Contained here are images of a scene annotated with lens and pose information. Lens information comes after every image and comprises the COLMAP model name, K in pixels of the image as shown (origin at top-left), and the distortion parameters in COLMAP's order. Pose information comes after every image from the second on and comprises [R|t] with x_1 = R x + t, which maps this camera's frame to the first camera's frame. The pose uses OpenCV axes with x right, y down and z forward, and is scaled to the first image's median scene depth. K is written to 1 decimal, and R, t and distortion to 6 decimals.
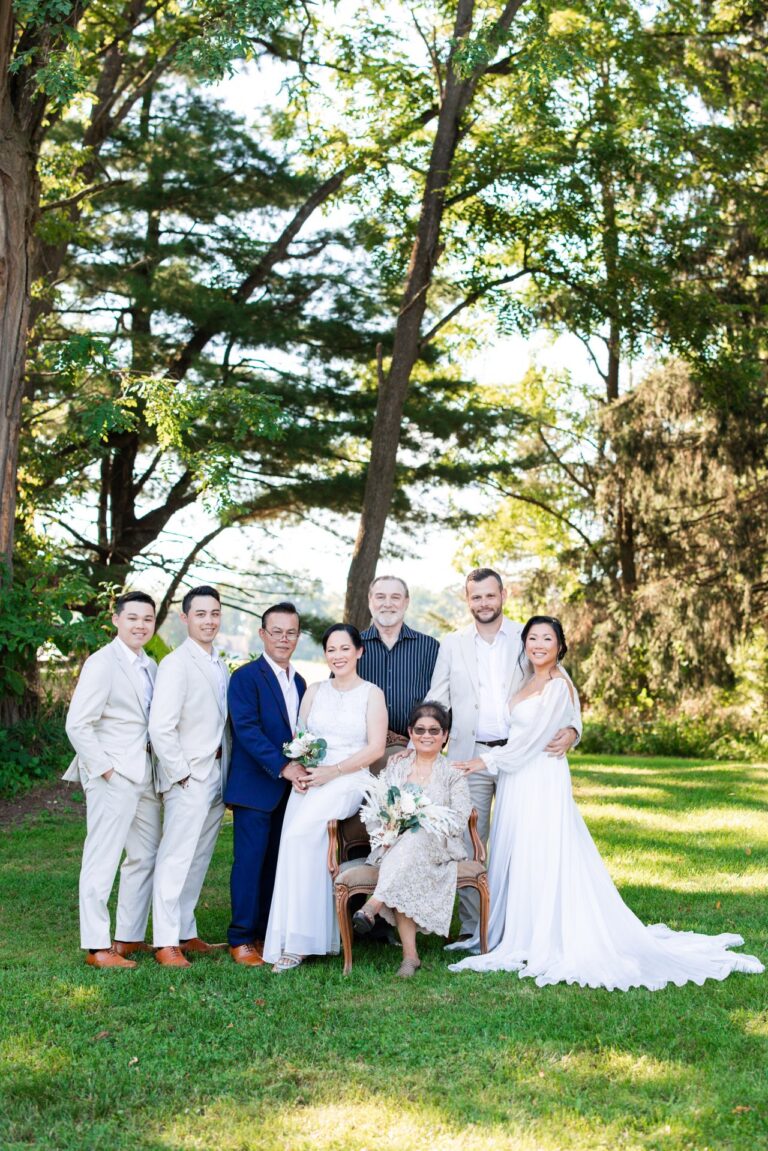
lens RADIAL K [[2224.8, 0, 384.0], [0, 2224.8, 575.5], [0, 0, 1]] dist [-0.014627, -0.055706]
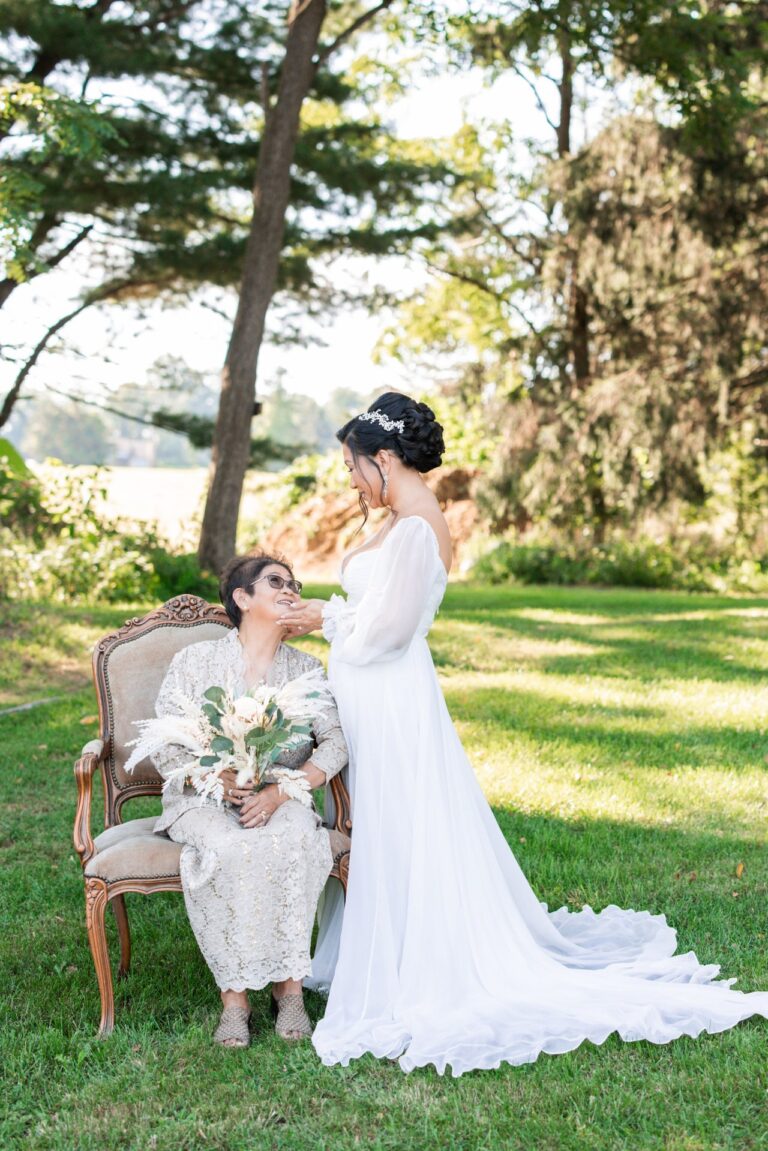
lens RADIAL K [[2224.8, 0, 384.0], [0, 2224.8, 575.5], [0, 0, 1]] dist [-0.014627, -0.055706]
pose [[0.999726, -0.000601, 0.023406, 0.019892], [-0.001462, 0.996117, 0.088027, 0.004507], [-0.023368, -0.088037, 0.995843, 0.199003]]
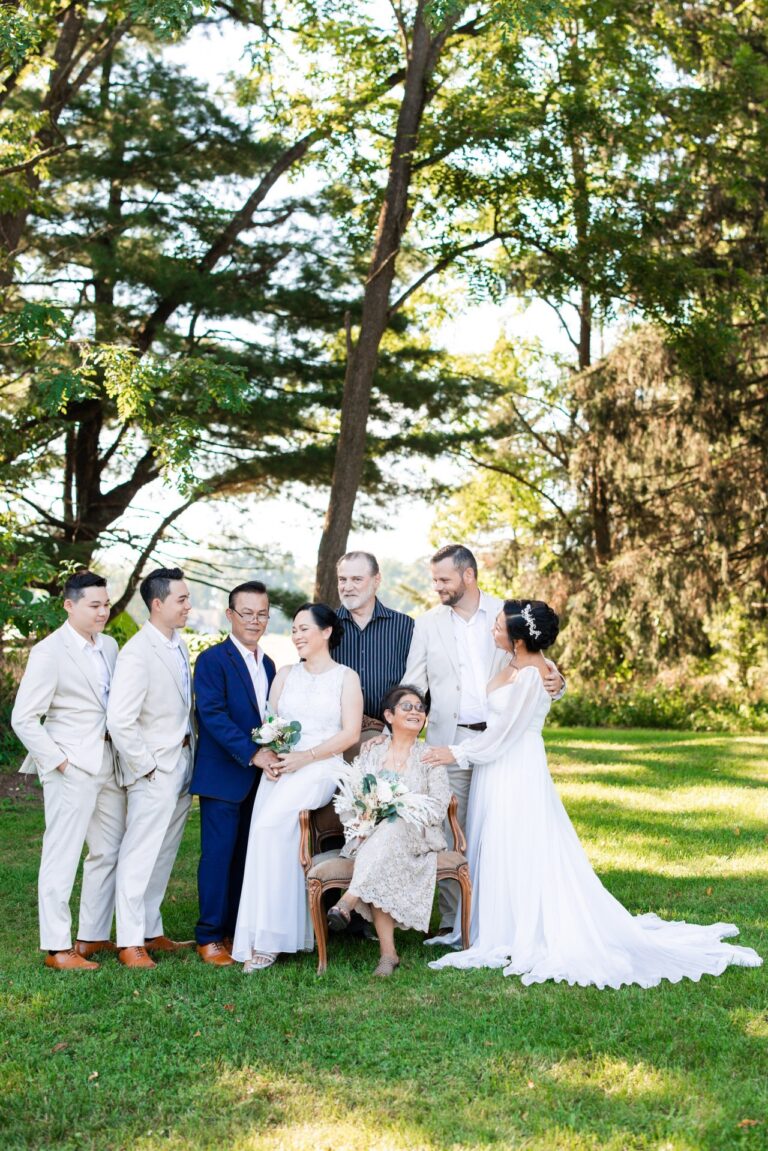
lens RADIAL K [[2224.8, 0, 384.0], [0, 2224.8, 575.5], [0, 0, 1]] dist [-0.014627, -0.055706]
pose [[0.999837, -0.012763, 0.012774, 0.000000], [0.012603, 0.999842, 0.012543, -0.000407], [-0.012932, -0.012380, 0.999840, 0.016548]]
